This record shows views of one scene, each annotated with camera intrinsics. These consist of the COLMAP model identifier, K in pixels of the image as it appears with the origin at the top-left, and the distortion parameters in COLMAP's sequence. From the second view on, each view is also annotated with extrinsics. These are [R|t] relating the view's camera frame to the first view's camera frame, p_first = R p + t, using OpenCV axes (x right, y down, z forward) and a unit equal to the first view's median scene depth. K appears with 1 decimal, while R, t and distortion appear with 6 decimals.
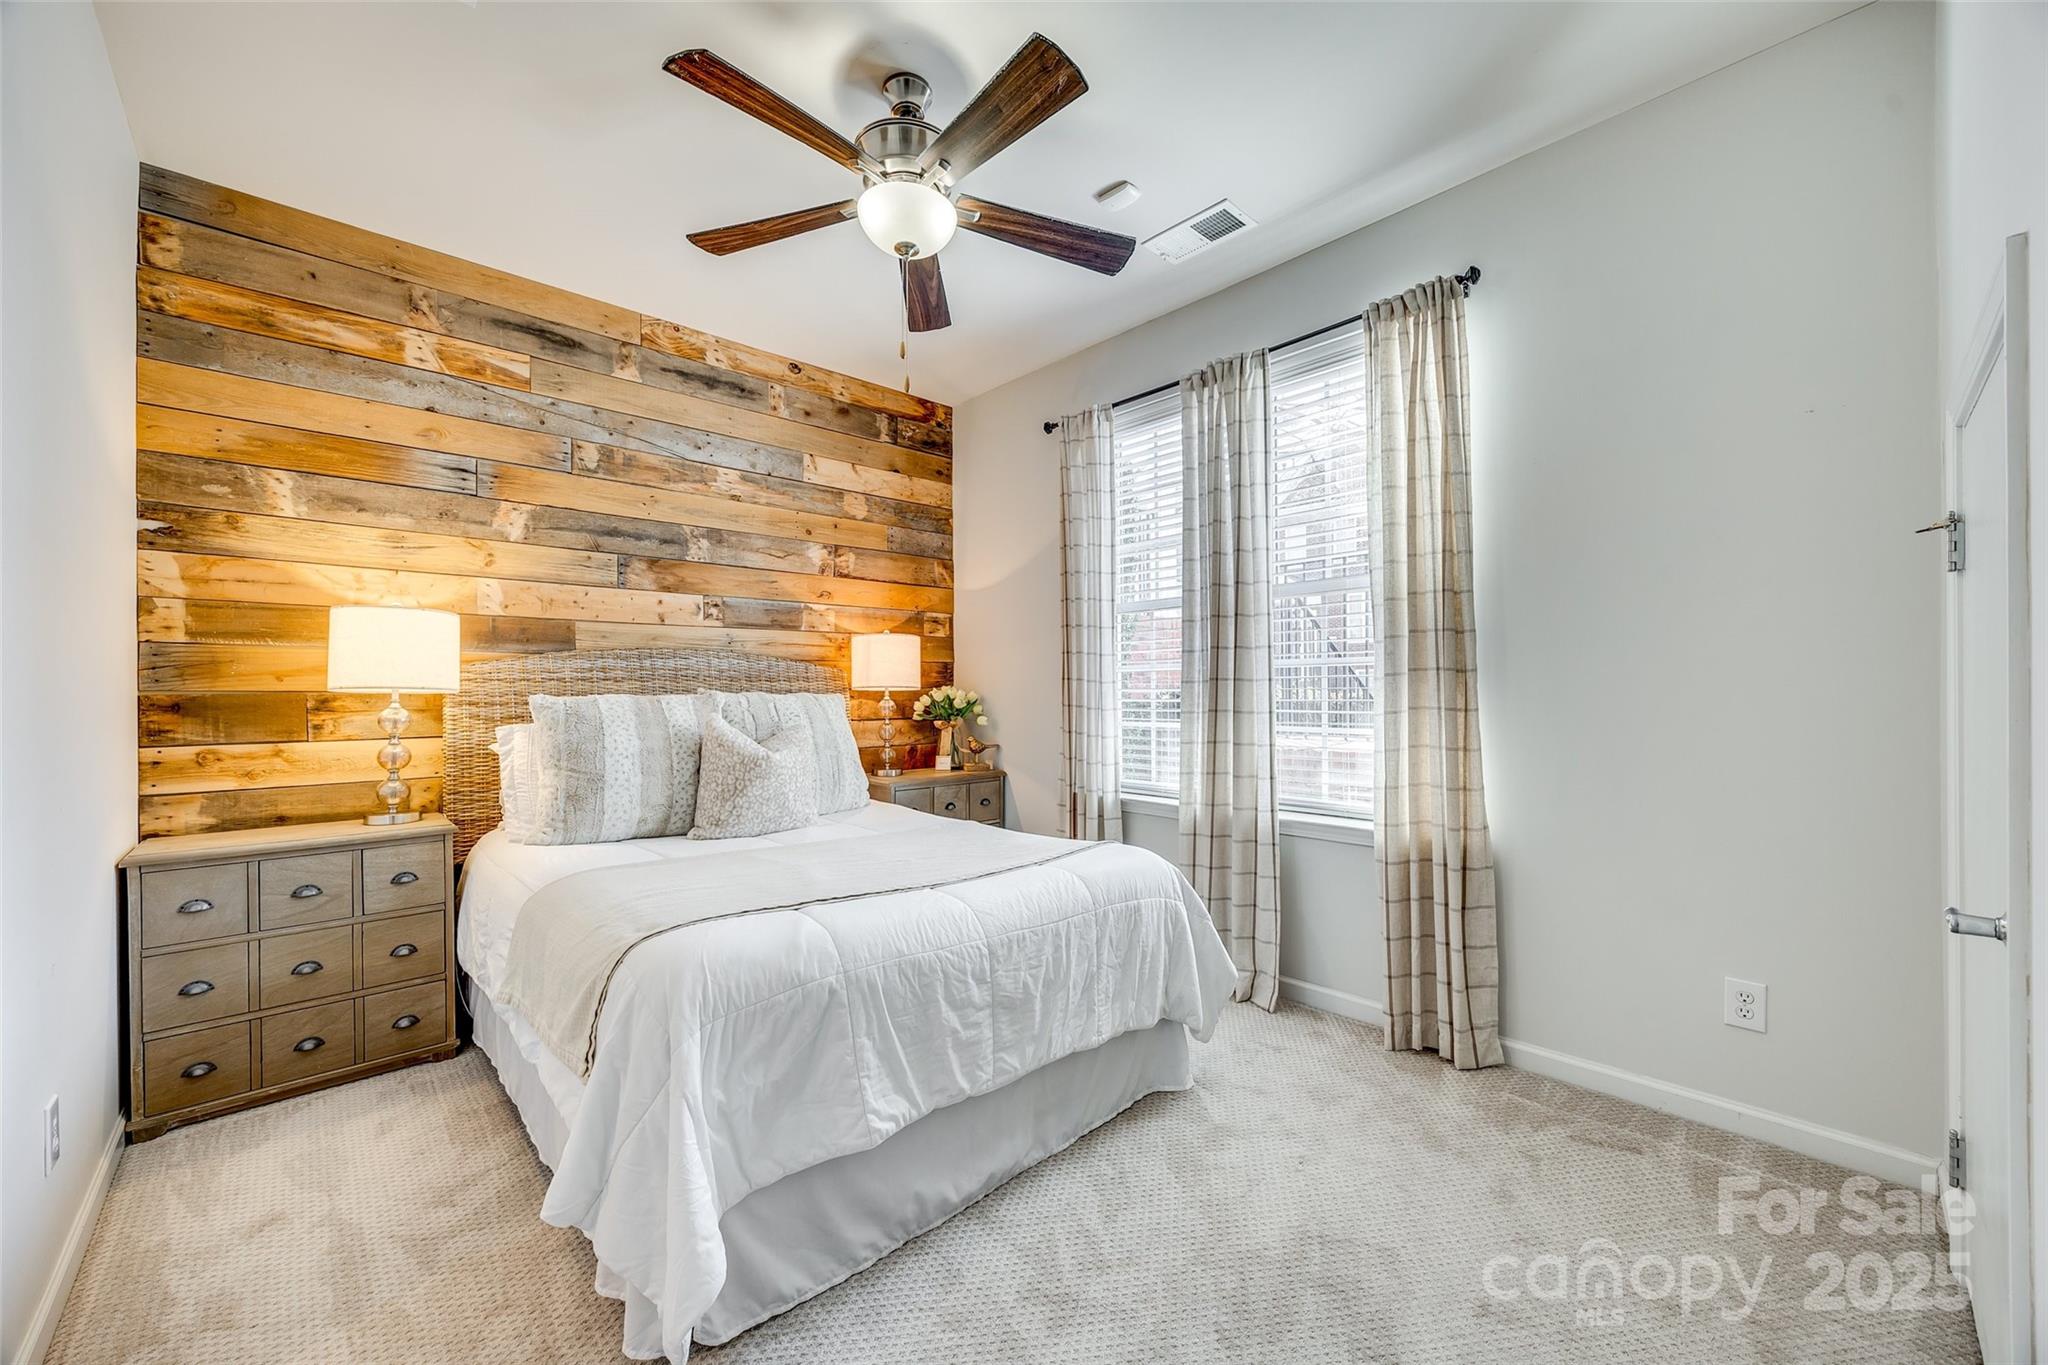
lens RADIAL K [[770.9, 0, 1021.3], [0, 770.9, 682.6], [0, 0, 1]] dist [0.000738, 0.000024]
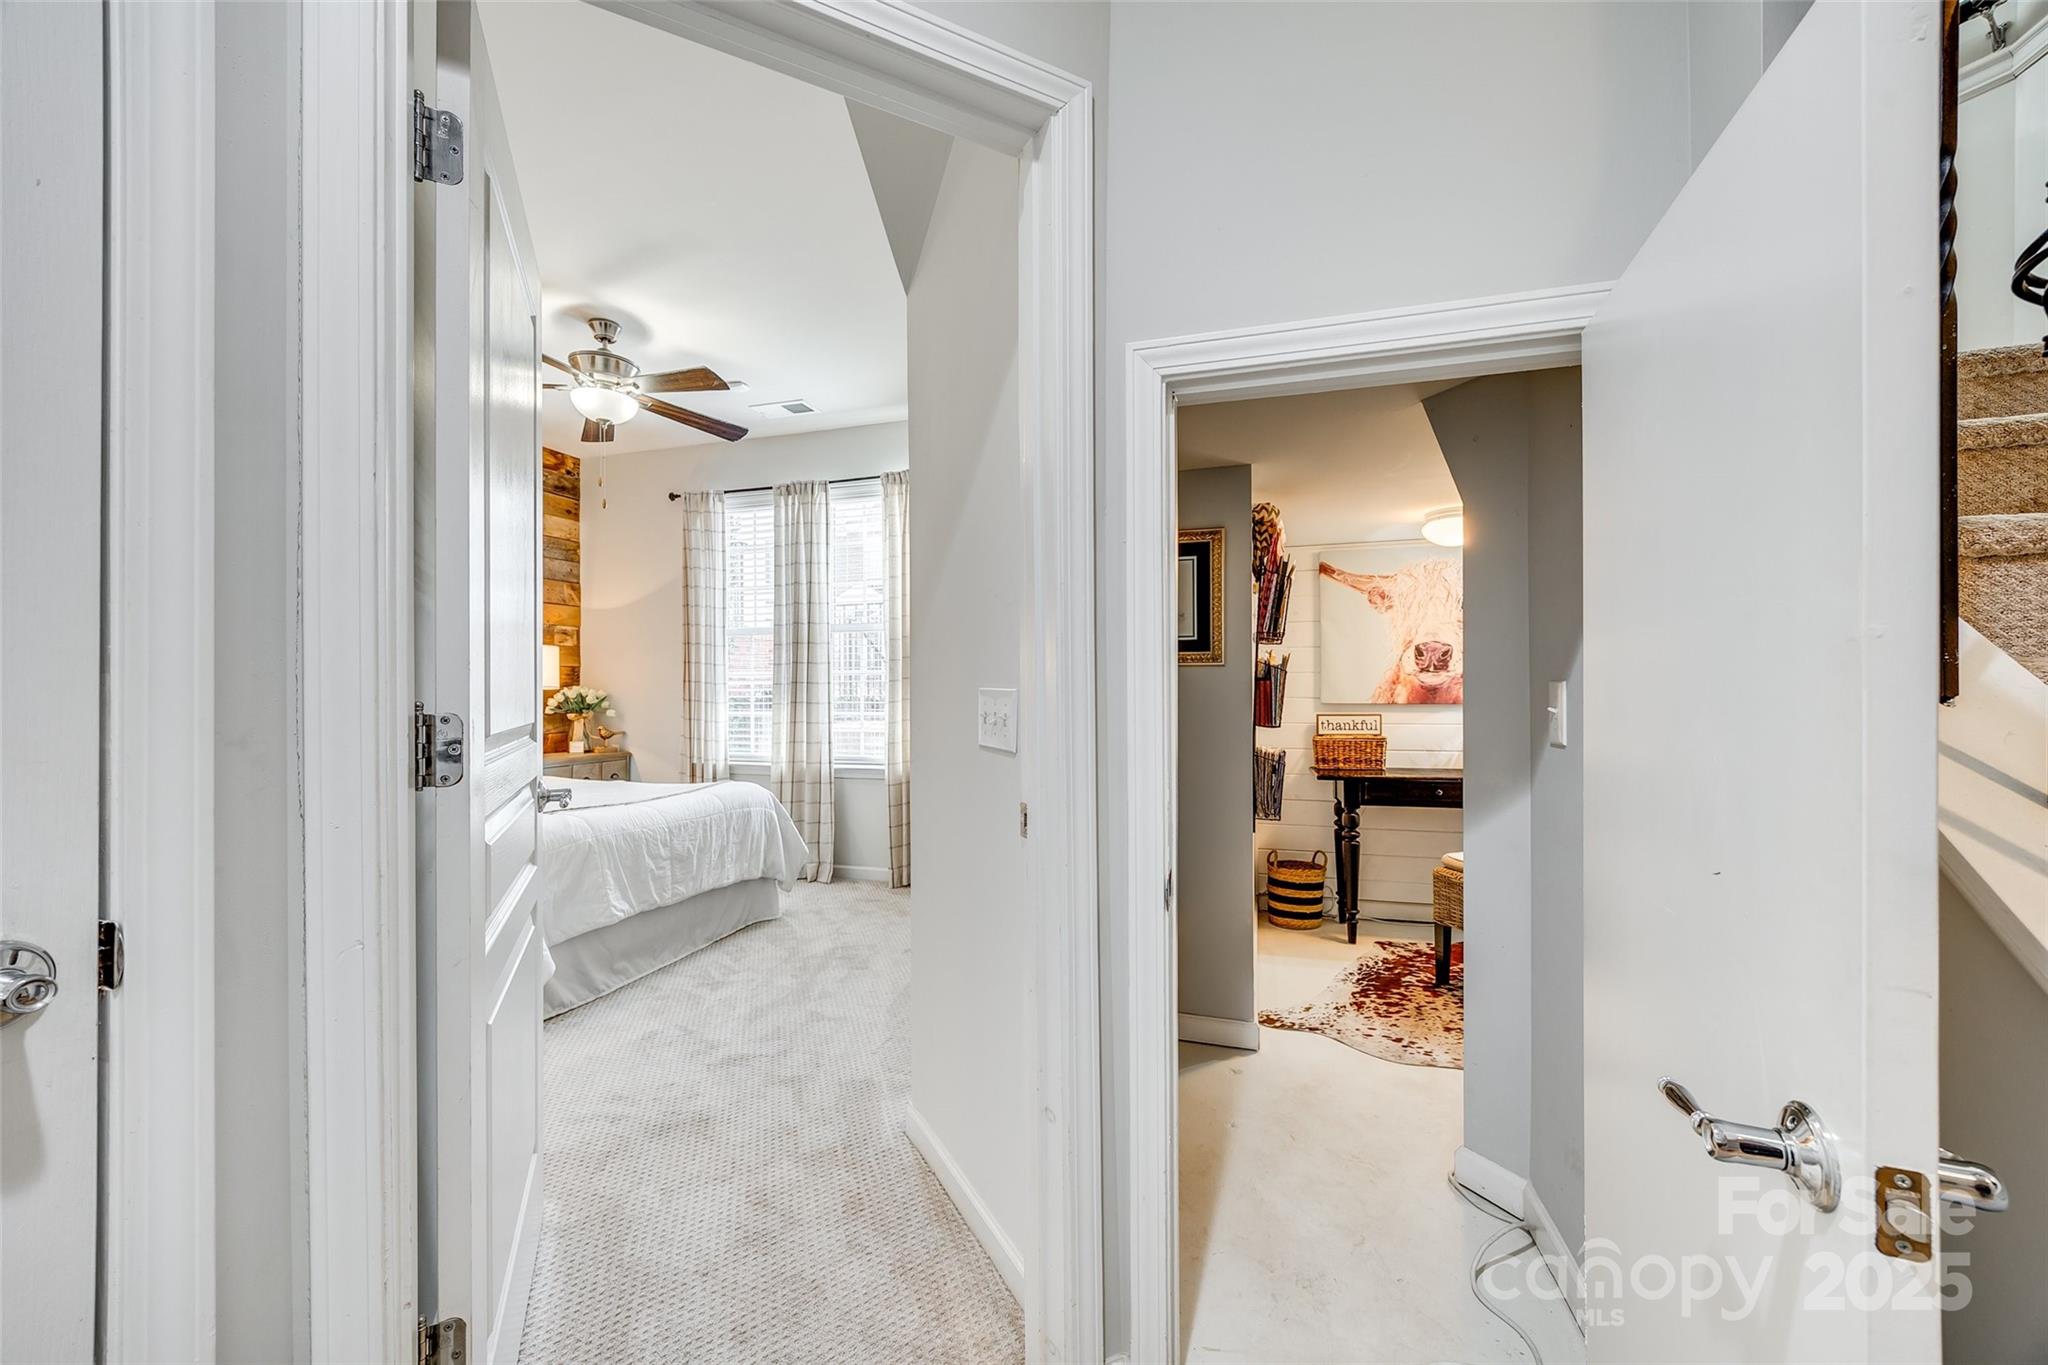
lens RADIAL K [[770.9, 0, 1028.4], [0, 770.9, 684.9], [0, 0, 1]] dist [0.000738, 0.000024]
pose [[0.861354, 0.002082, 0.508002, -0.142915], [-0.005078, 0.999977, 0.004511, -0.009272], [-0.507981, -0.006466, 0.861344, -0.619280]]
